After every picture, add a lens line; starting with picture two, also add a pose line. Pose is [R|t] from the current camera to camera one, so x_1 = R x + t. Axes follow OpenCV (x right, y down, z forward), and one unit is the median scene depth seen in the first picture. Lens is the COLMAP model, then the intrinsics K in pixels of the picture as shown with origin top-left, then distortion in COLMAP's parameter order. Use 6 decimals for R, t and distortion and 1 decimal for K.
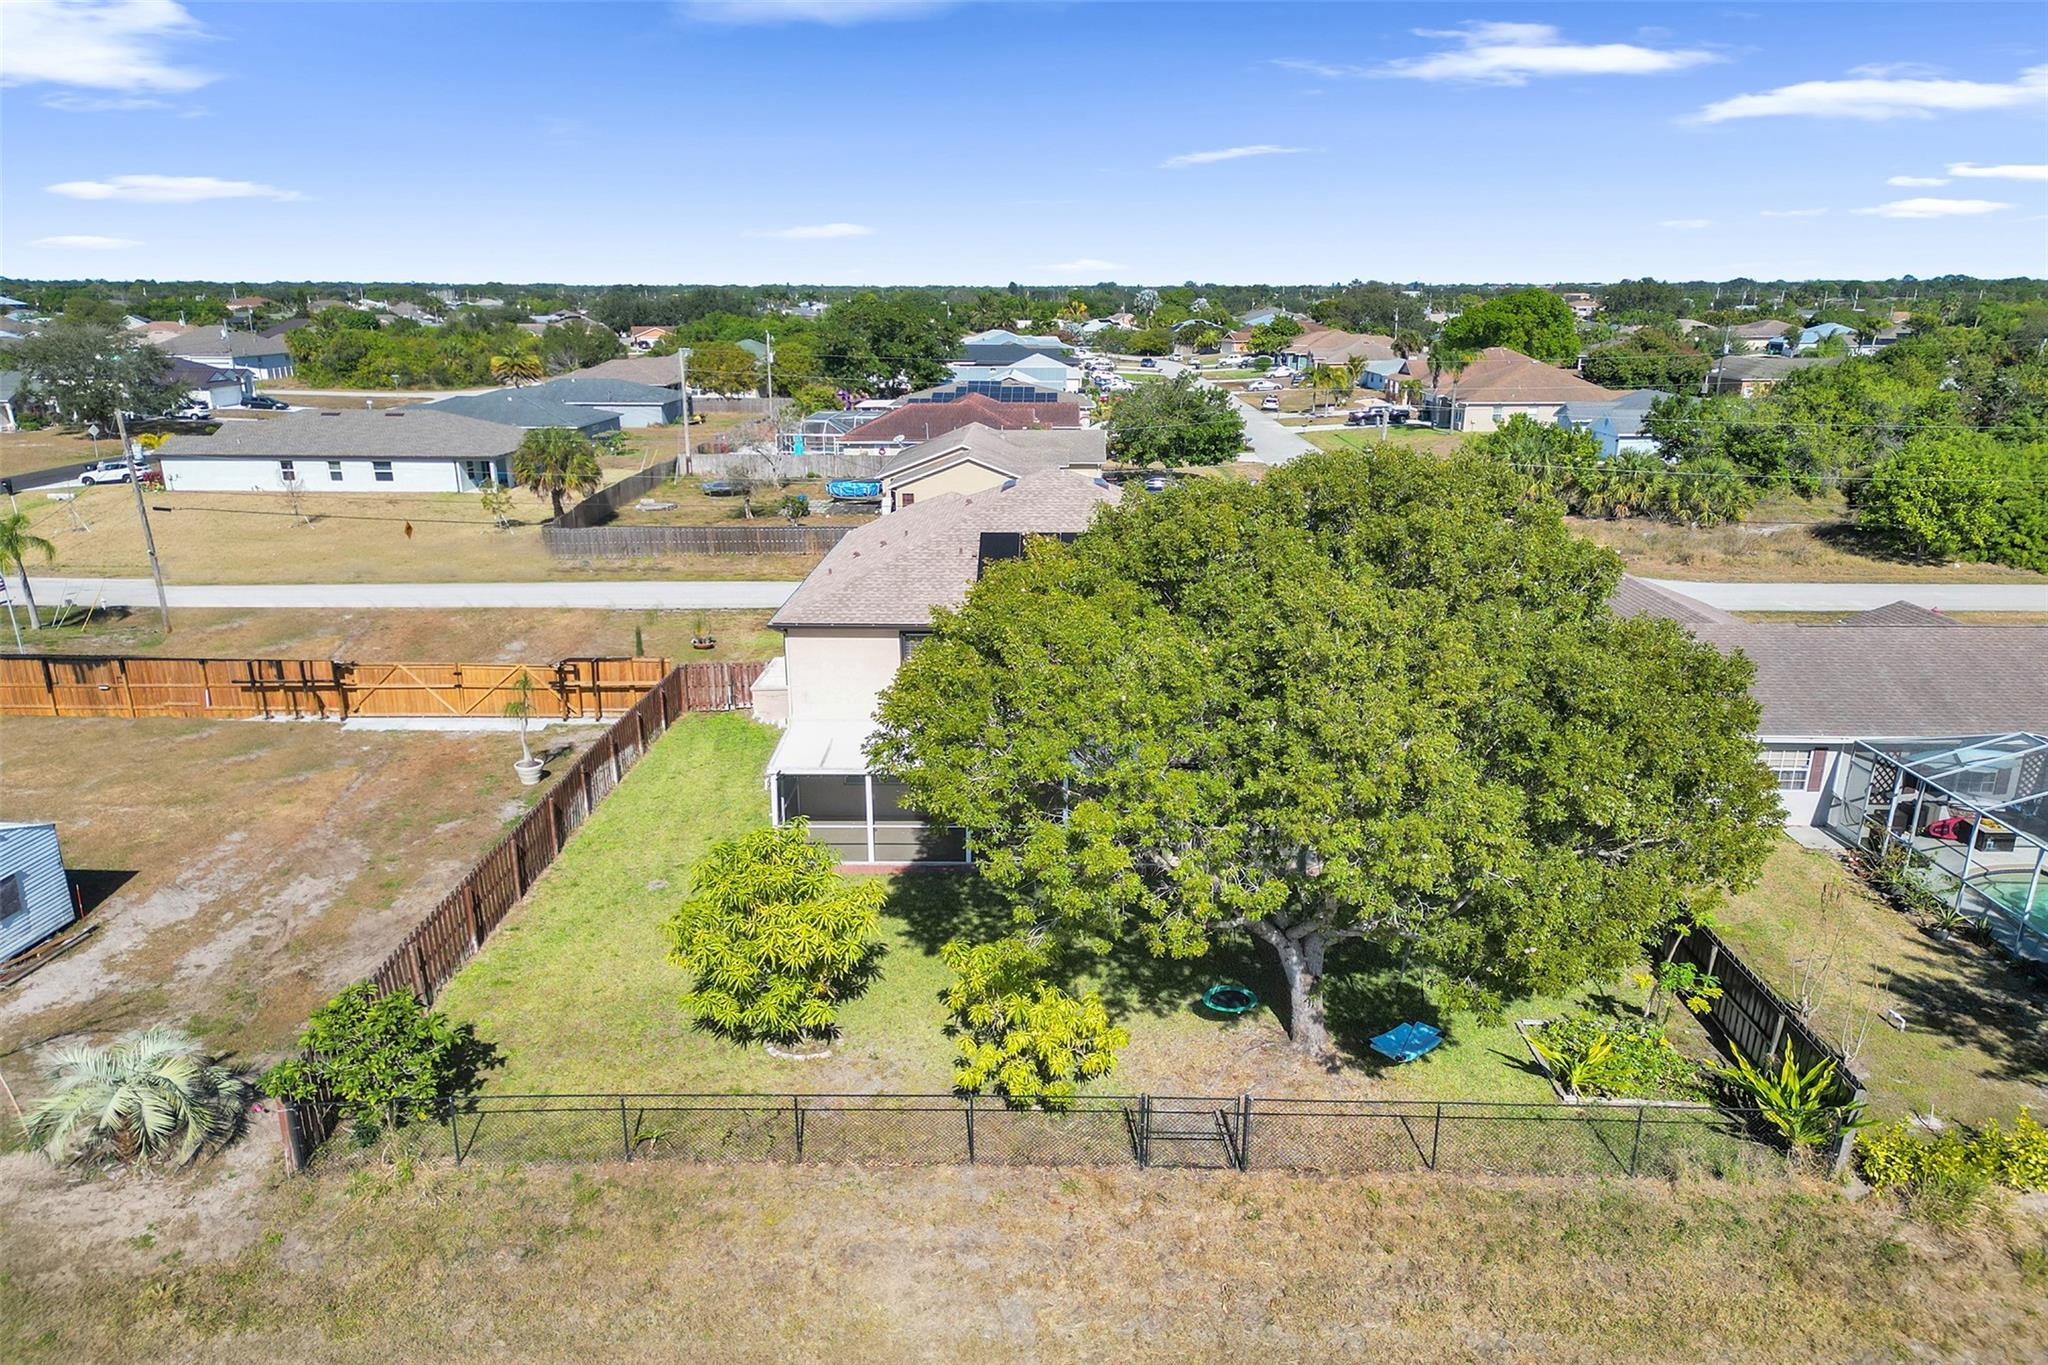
lens RADIAL K [[1446.7, 0, 1025.6], [0, 1446.7, 676.5], [0, 0, 1]] dist [0.067031, -0.061938]
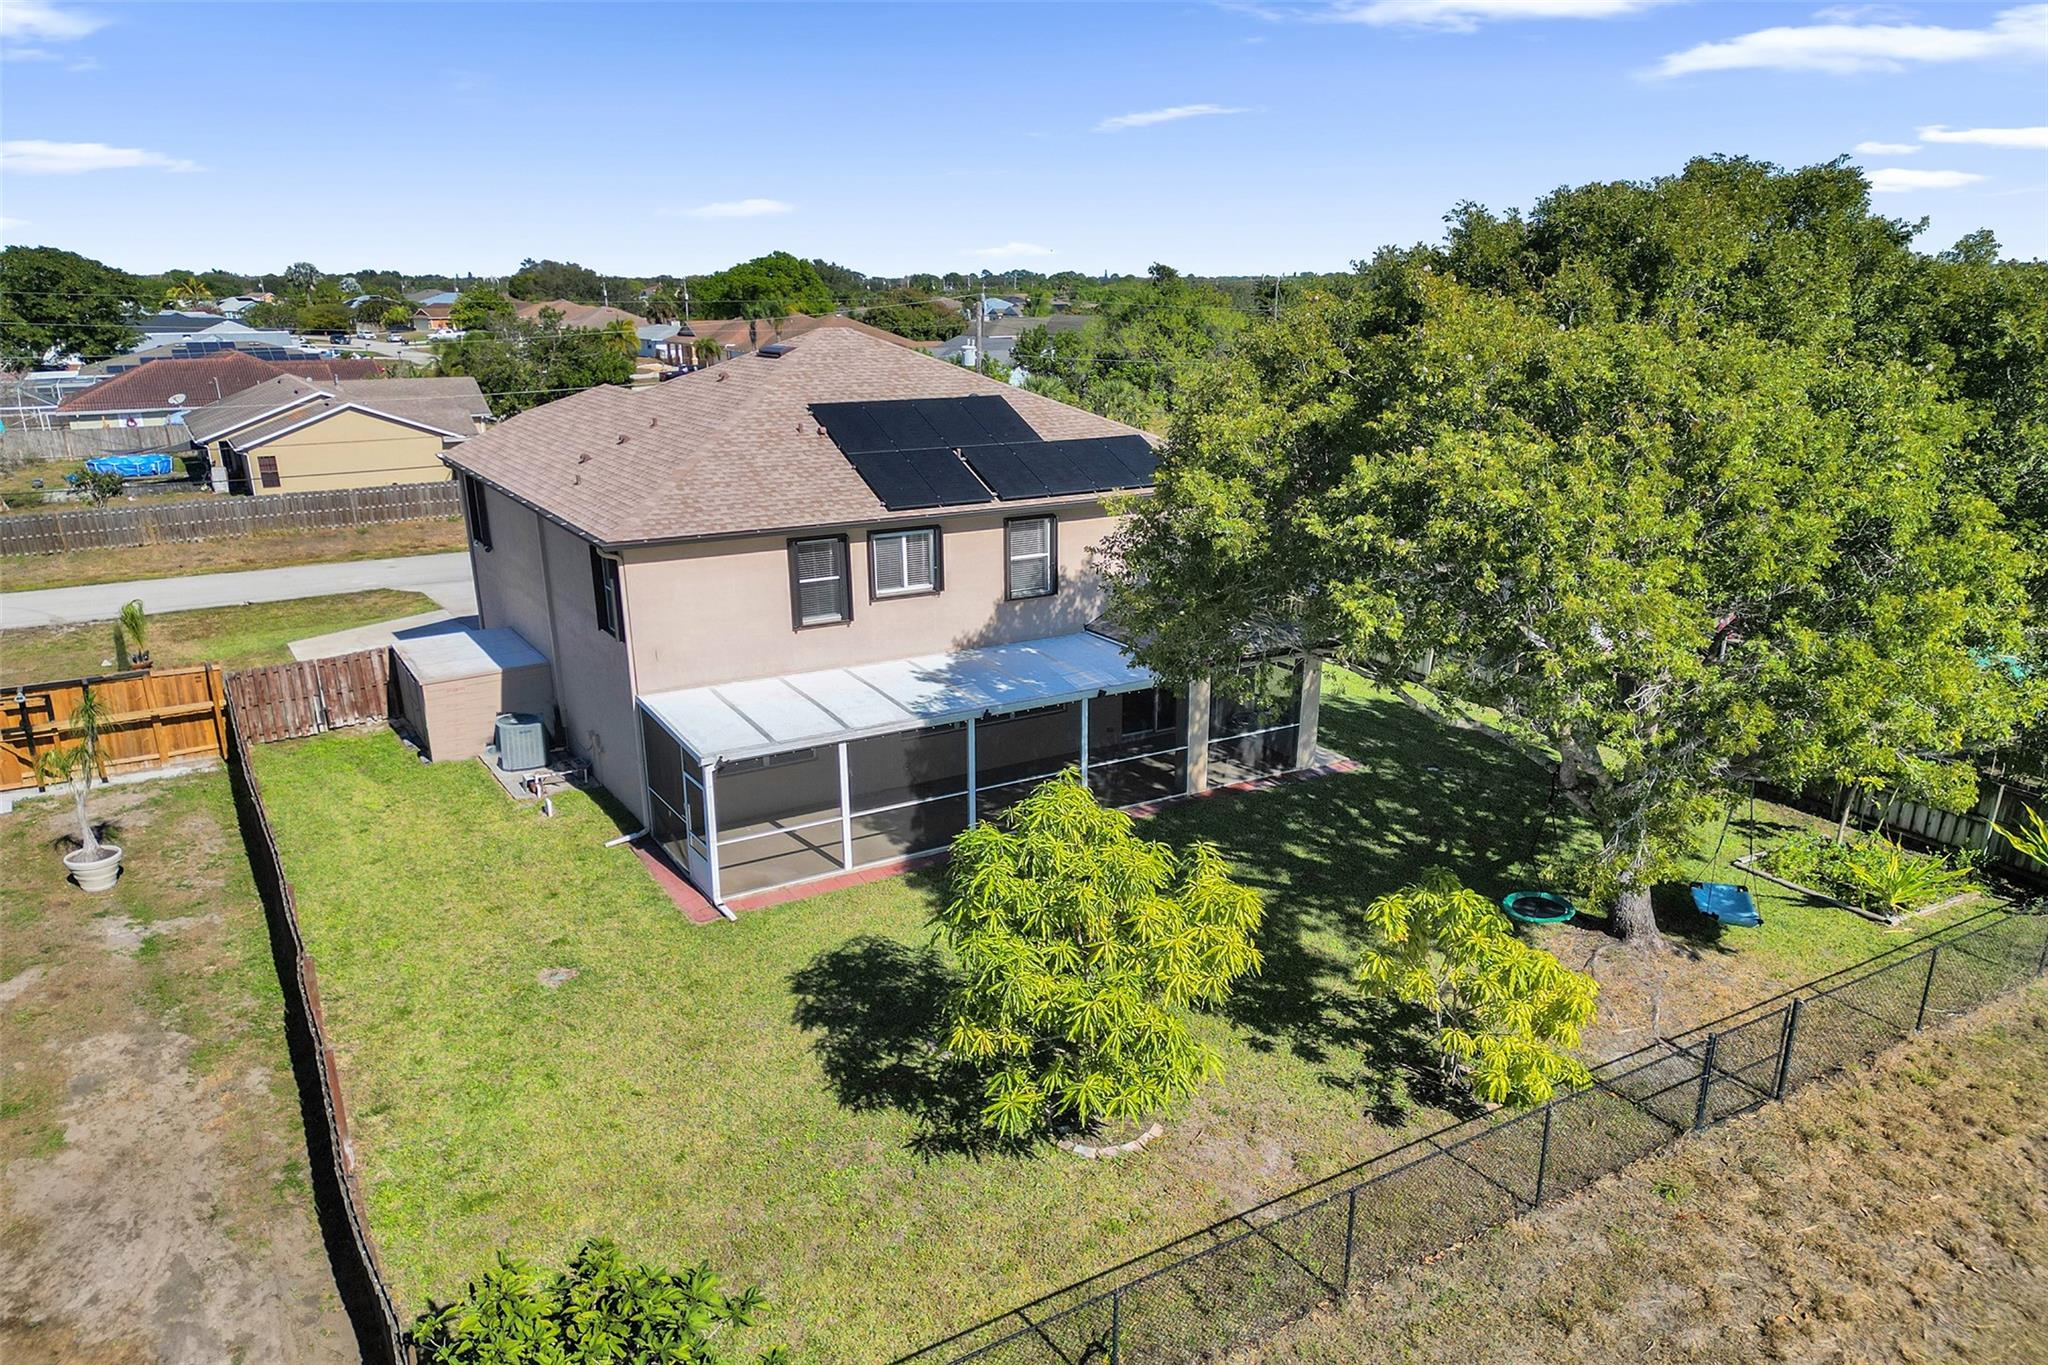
lens RADIAL K [[1446.7, 0, 1027.1], [0, 1446.7, 689.5], [0, 0, 1]] dist [0.067031, -0.061938]
pose [[0.843978, -0.148310, 0.515466, -0.280878], [0.142560, 0.988472, 0.050989, 0.016051], [-0.517086, 0.030451, 0.855392, 0.274087]]
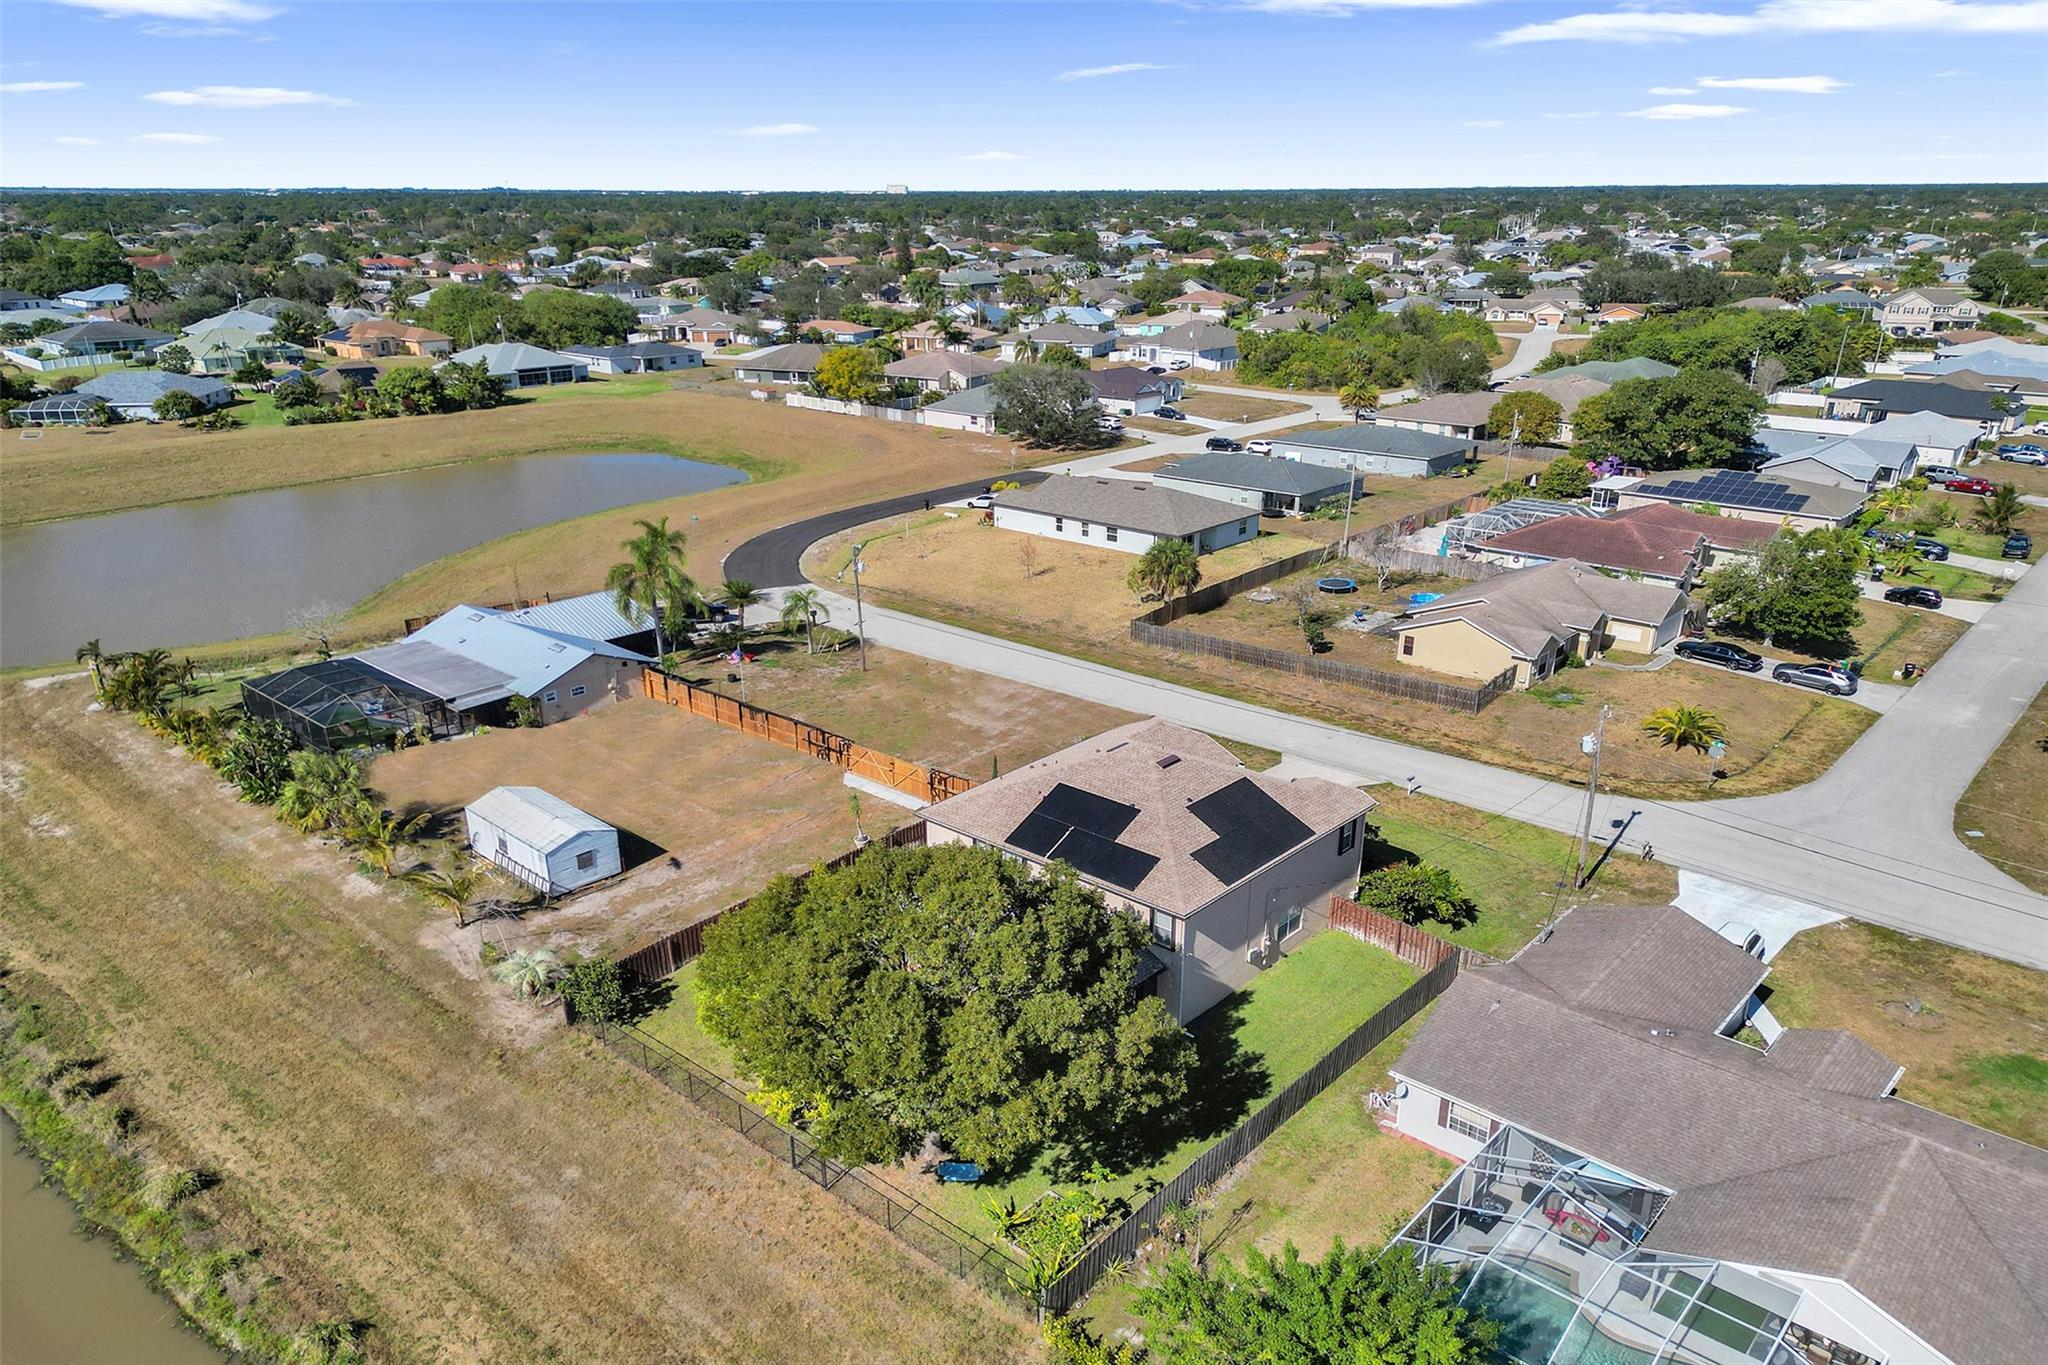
lens RADIAL K [[1446.7, 0, 1025.8], [0, 1446.7, 704.2], [0, 0, 1]] dist [0.067031, -0.061938]
pose [[0.758920, 0.217692, -0.613718, 0.743140], [-0.166887, 0.976010, 0.139830, -0.330939], [0.629435, -0.003699, 0.777044, -0.201787]]
